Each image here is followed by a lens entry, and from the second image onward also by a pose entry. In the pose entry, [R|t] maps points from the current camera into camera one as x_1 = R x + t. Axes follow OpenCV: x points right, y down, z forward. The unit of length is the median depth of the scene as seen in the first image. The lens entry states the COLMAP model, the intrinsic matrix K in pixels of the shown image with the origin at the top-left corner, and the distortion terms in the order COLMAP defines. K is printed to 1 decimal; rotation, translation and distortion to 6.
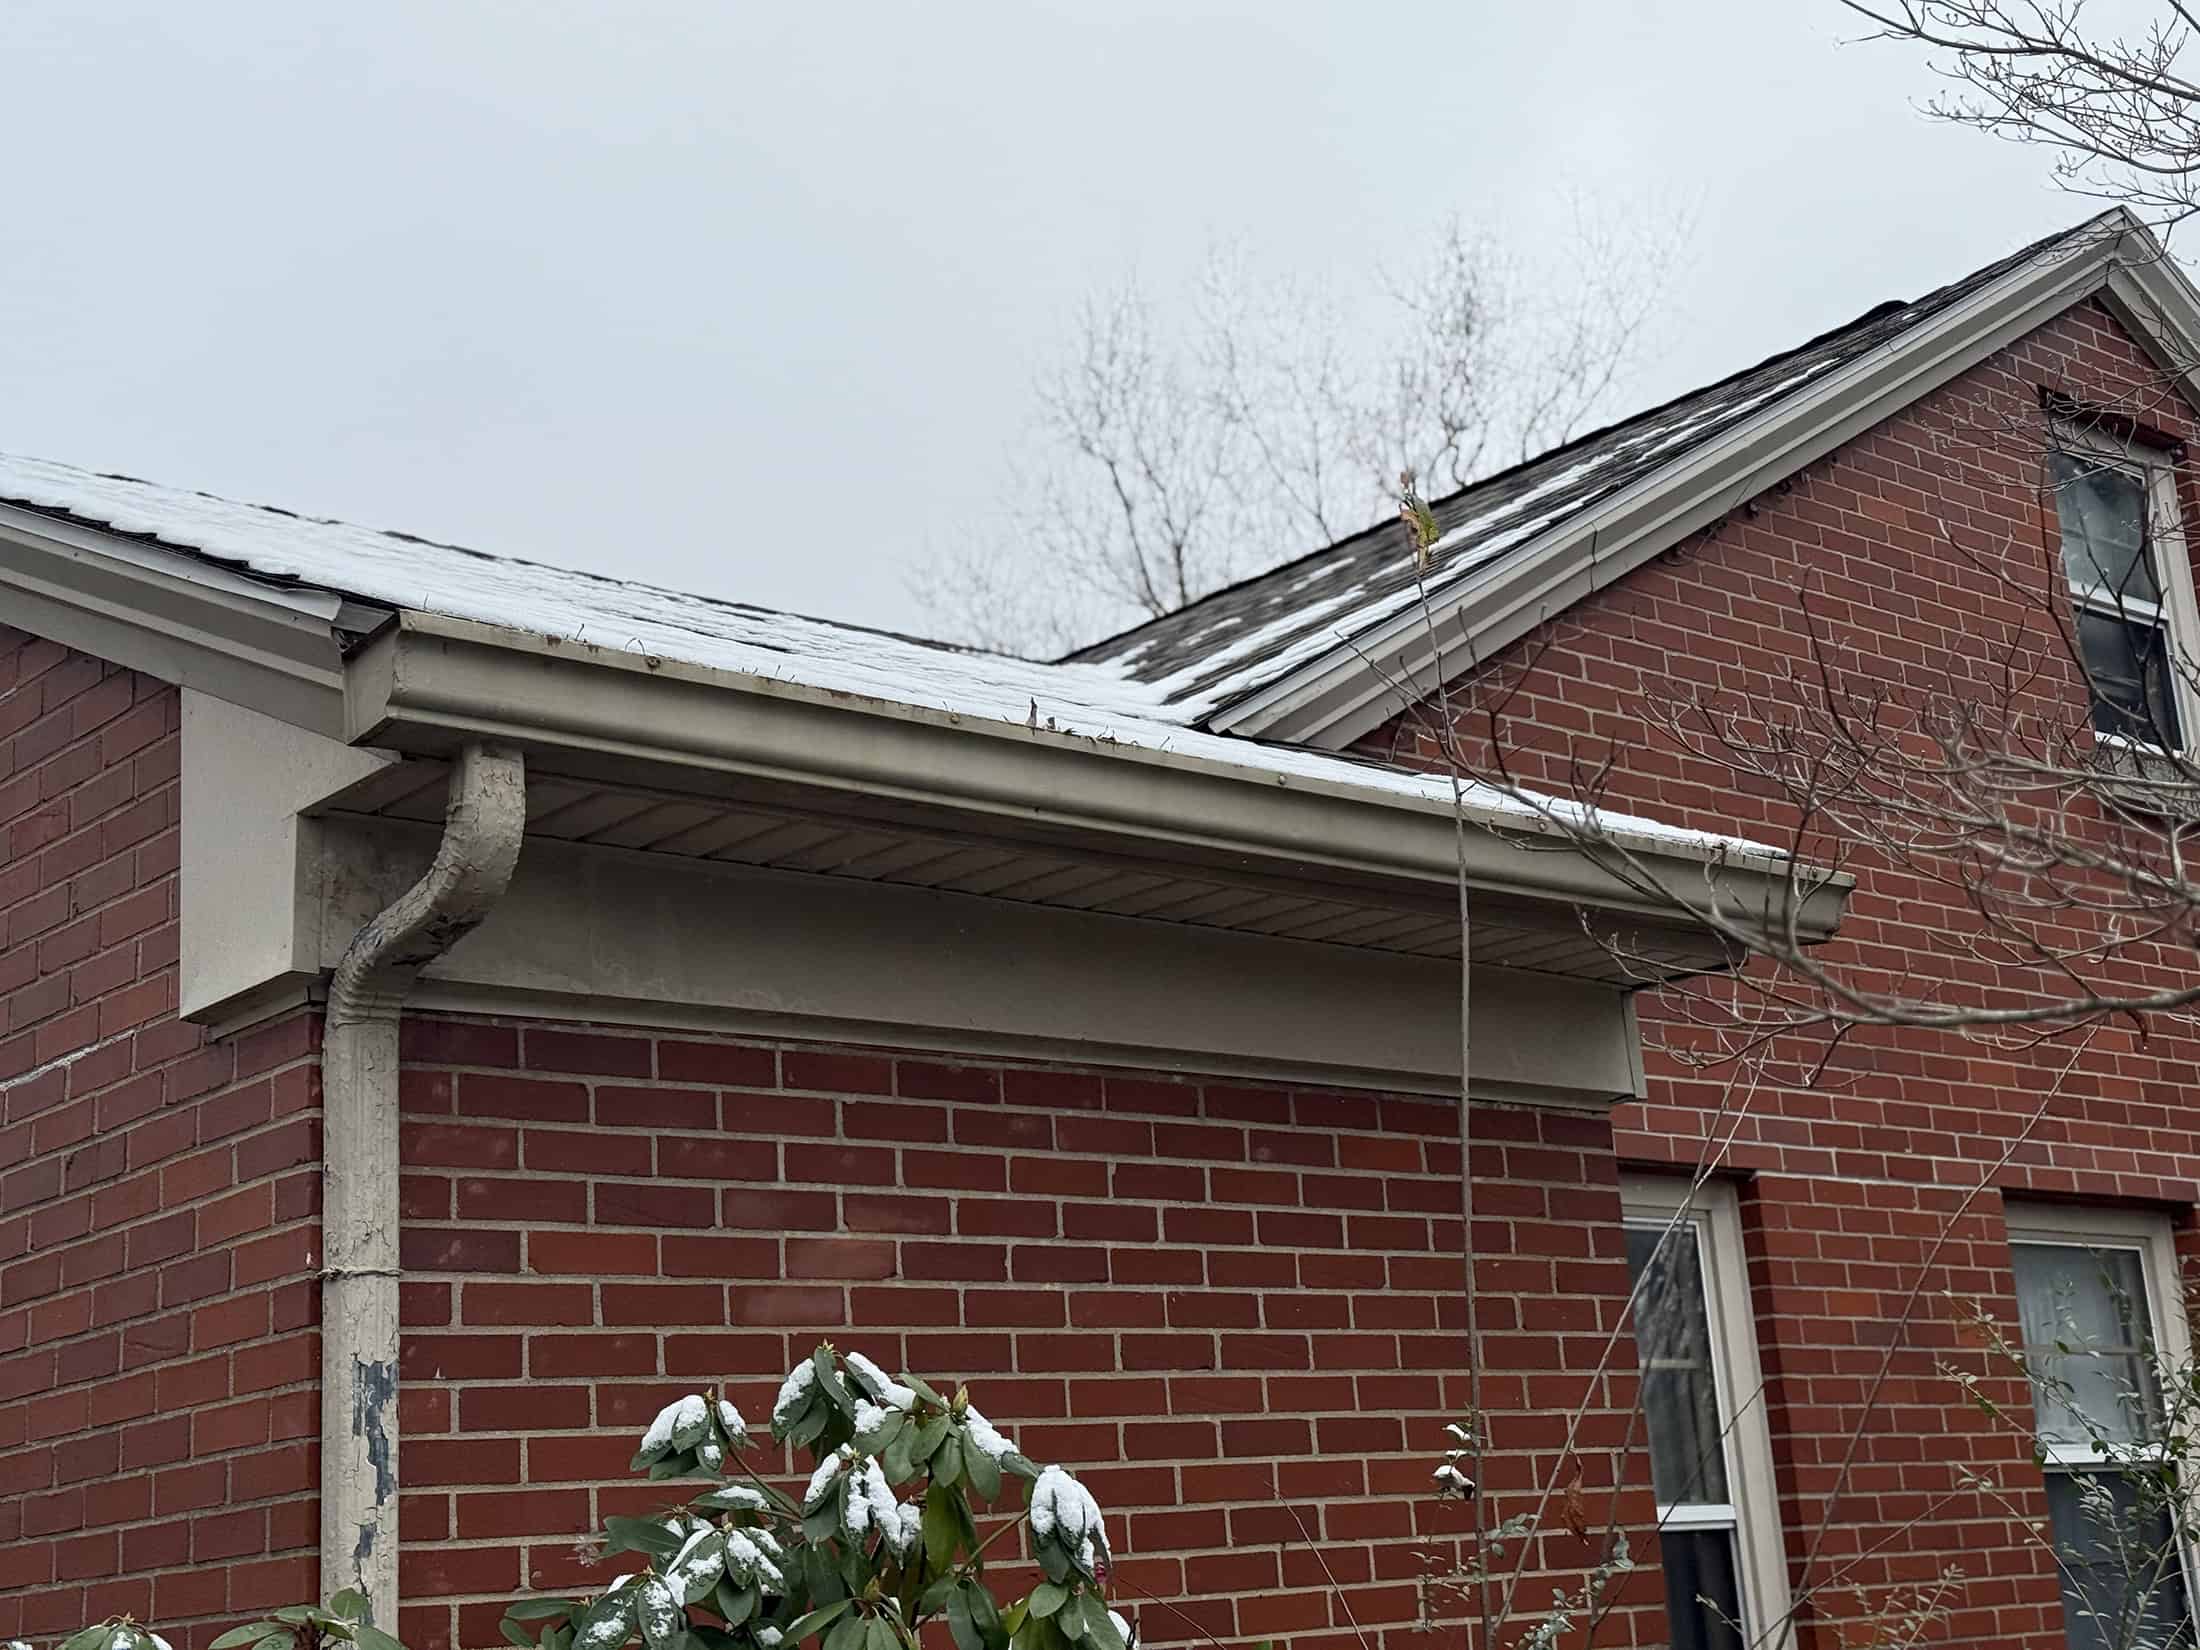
lens RADIAL K [[3068.1, 0, 1100.0], [0, 3068.1, 825.0], [0, 0, 1]] dist [0.246359, -0.171577]
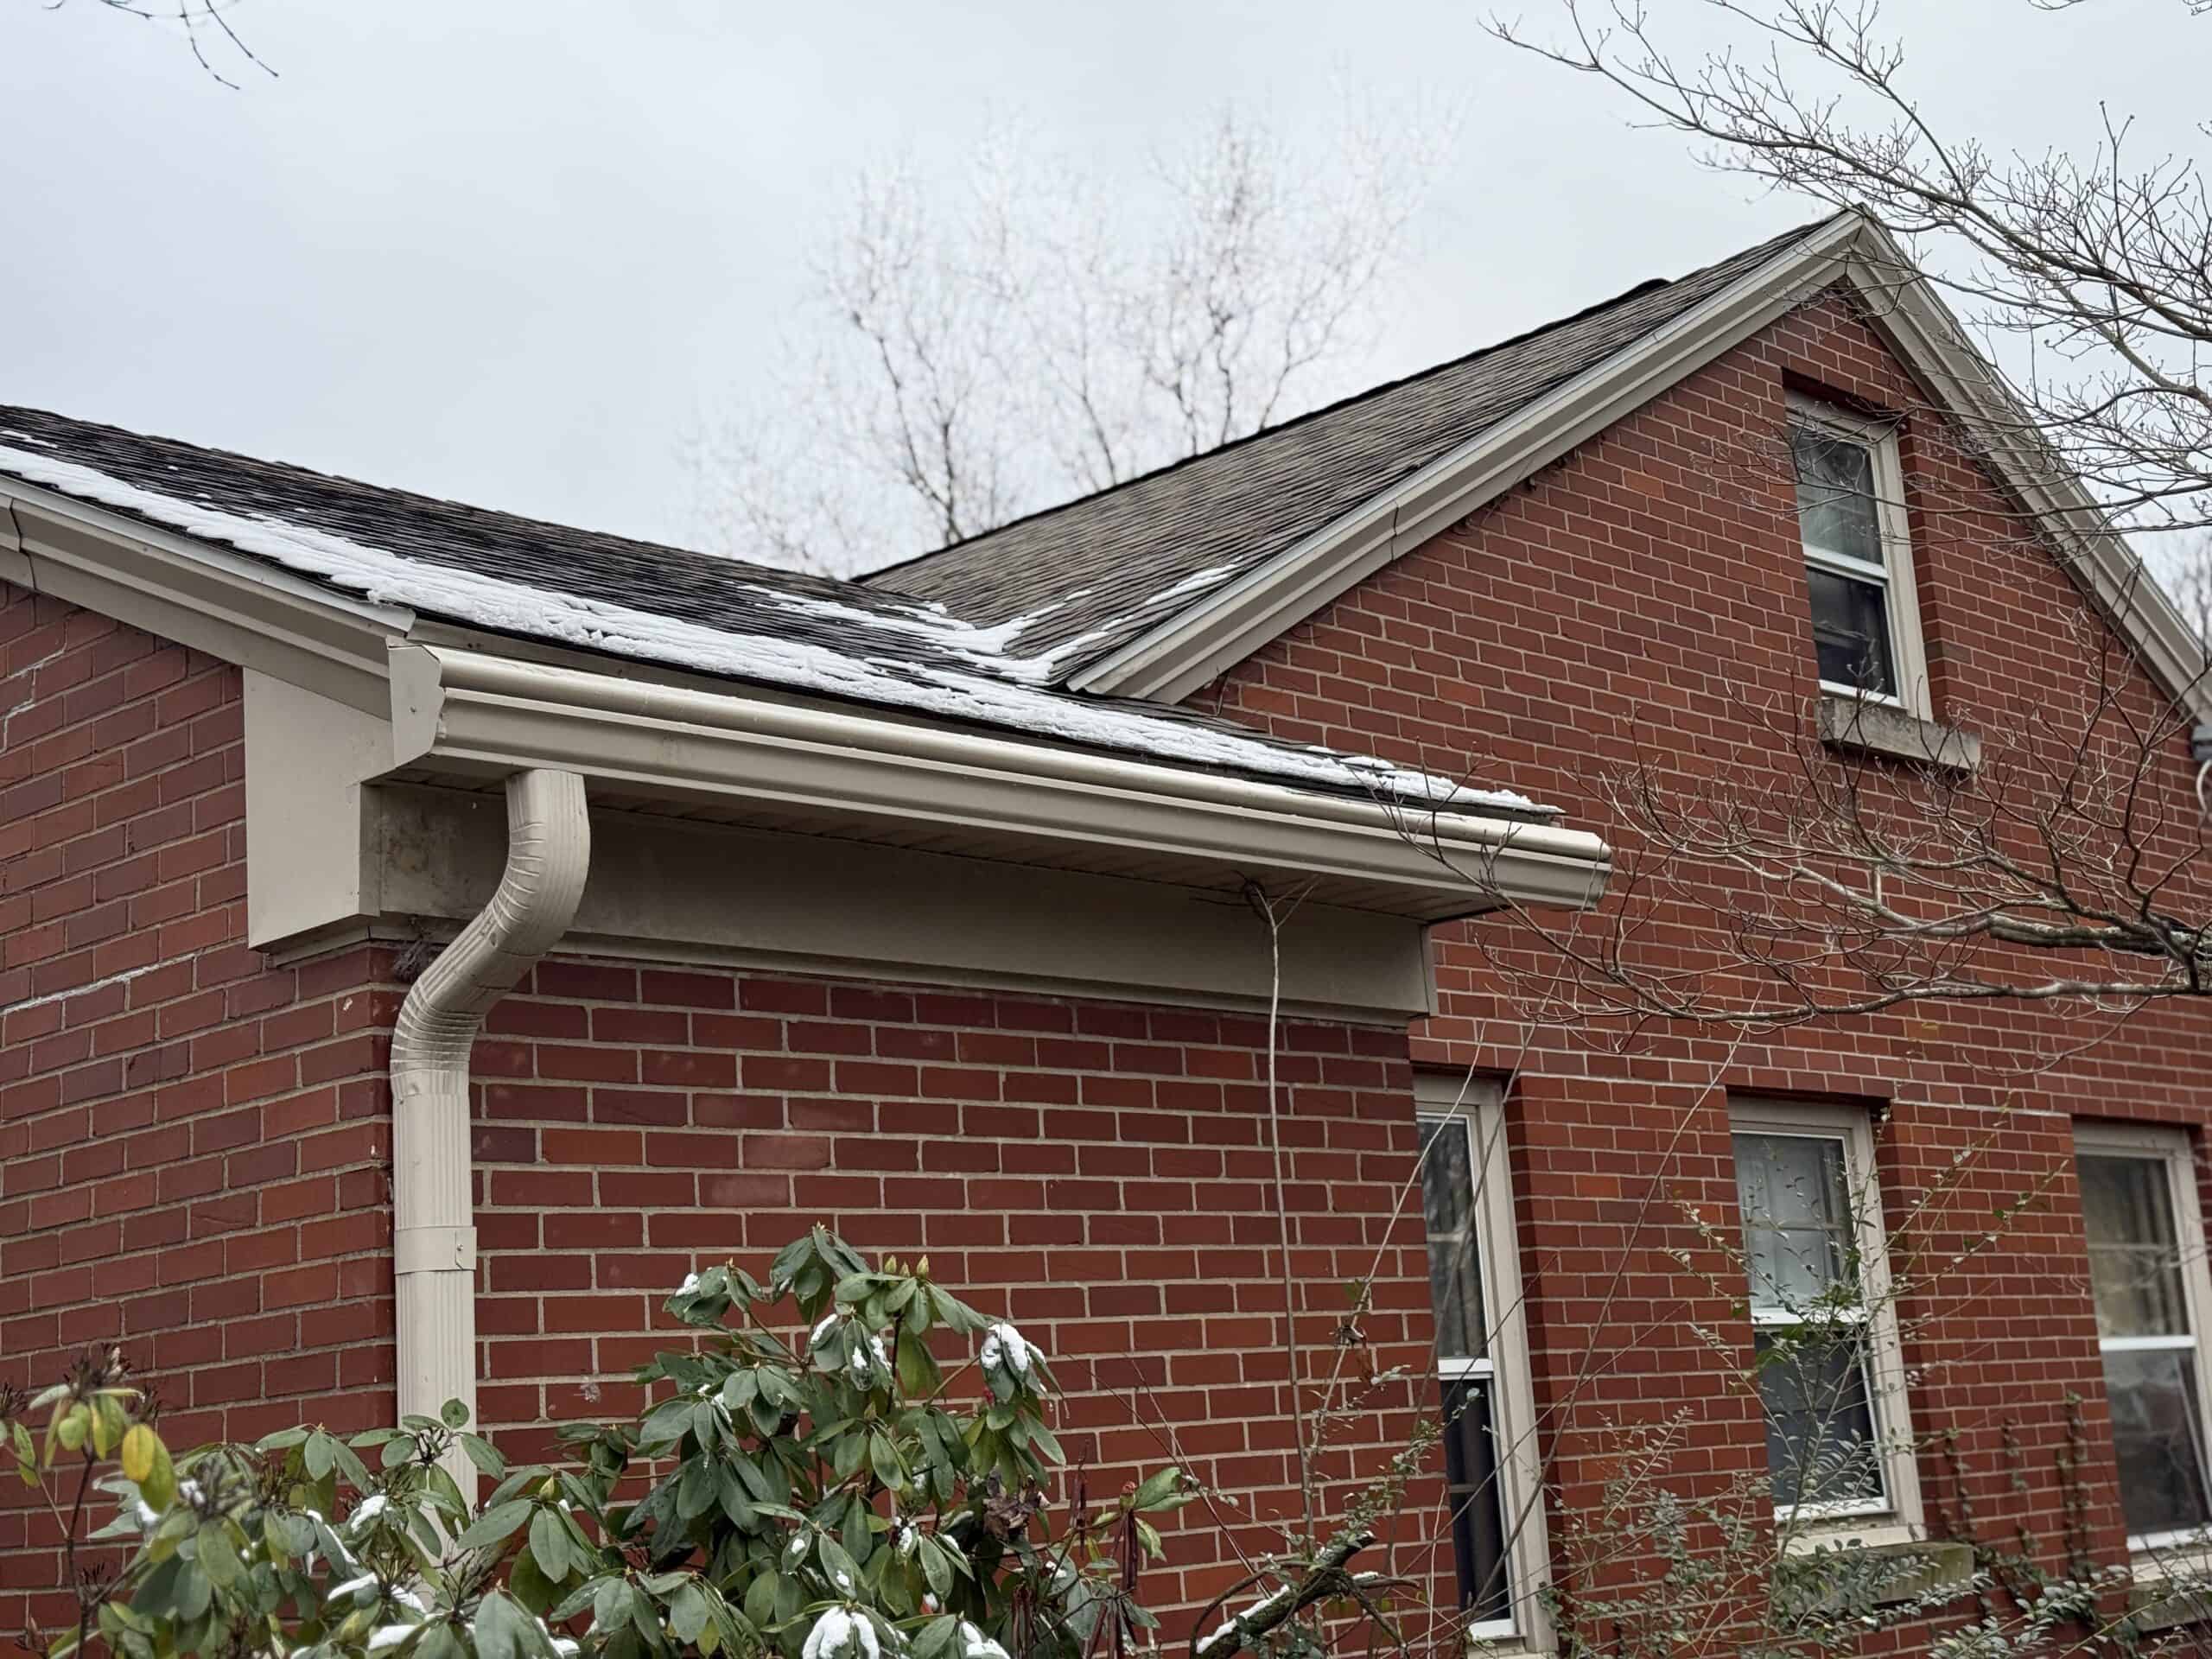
lens RADIAL K [[3073.0, 0, 1073.2], [0, 3073.0, 834.2], [0, 0, 1]] dist [0.295396, 0.025030]
pose [[0.997138, 0.018144, 0.073398, -0.055378], [-0.021491, 0.998752, 0.045076, -0.034639], [-0.072488, -0.046525, 0.996284, -0.175509]]
